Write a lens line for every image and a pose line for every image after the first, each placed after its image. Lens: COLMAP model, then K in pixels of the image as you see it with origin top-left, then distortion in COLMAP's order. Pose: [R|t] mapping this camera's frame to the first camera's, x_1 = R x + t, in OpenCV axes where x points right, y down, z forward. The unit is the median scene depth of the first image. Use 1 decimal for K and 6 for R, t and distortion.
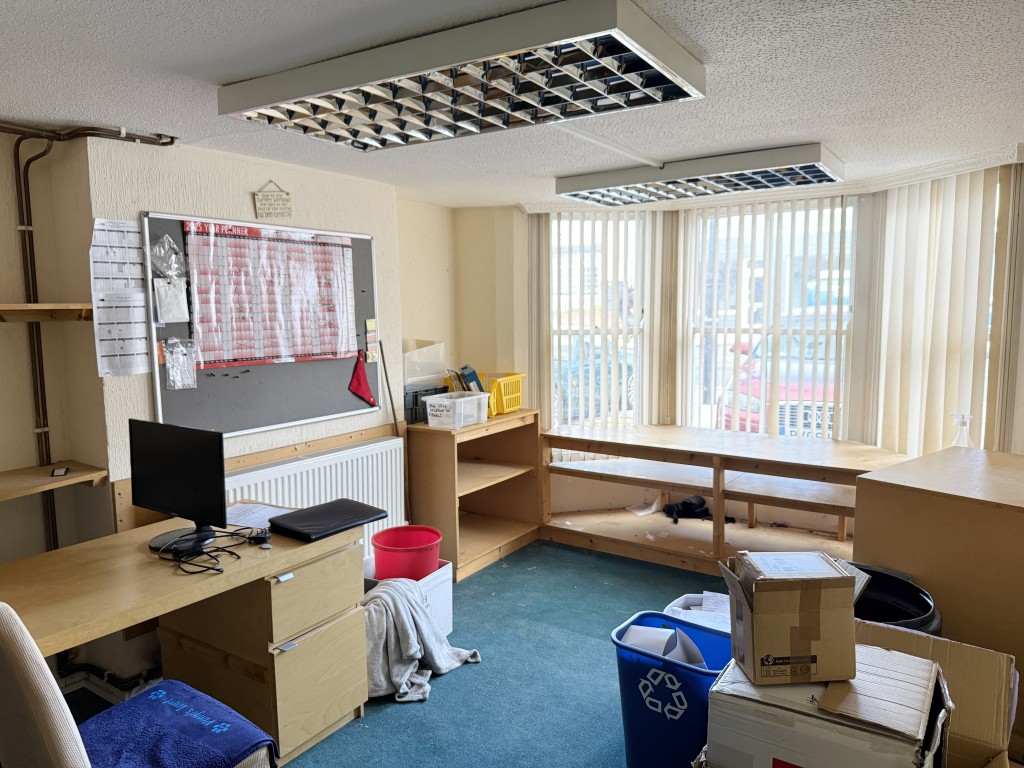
lens RADIAL K [[727.5, 0, 510.0], [0, 727.5, 382.3], [0, 0, 1]] dist [-0.003848, -0.001745]
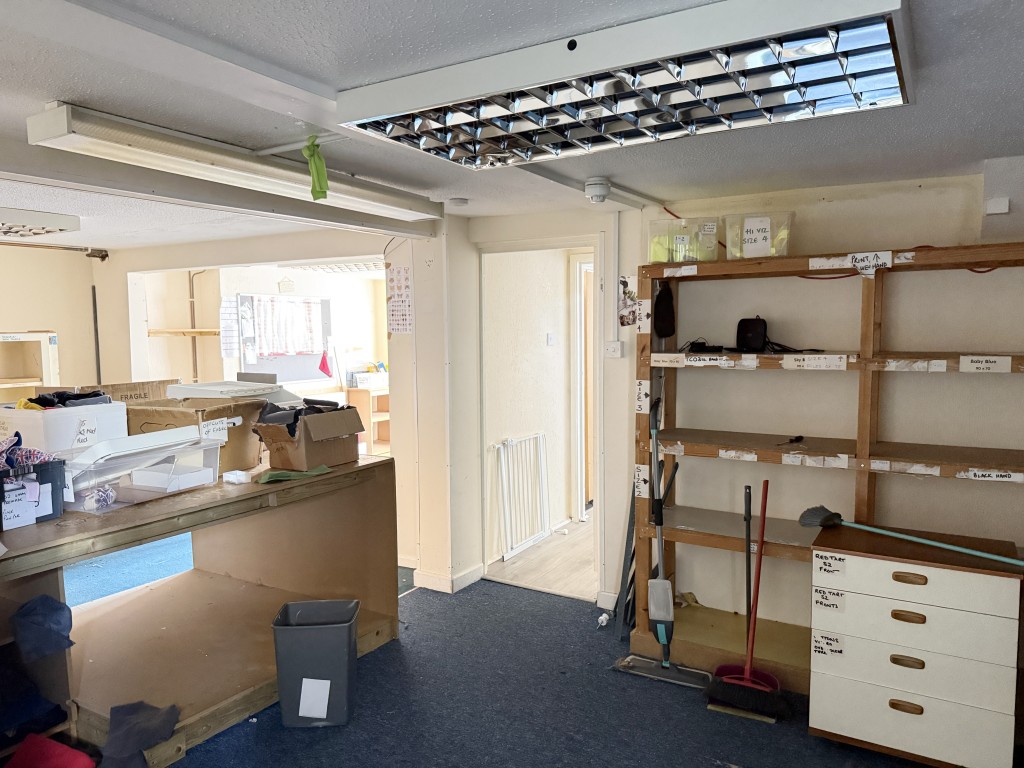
lens RADIAL K [[727.5, 0, 513.3], [0, 727.5, 386.6], [0, 0, 1]] dist [-0.003848, -0.001745]
pose [[0.998873, -0.004017, 0.047294, 0.315382], [0.005492, 0.999501, -0.031109, 0.165659], [-0.047146, 0.031334, 0.998396, -1.479782]]
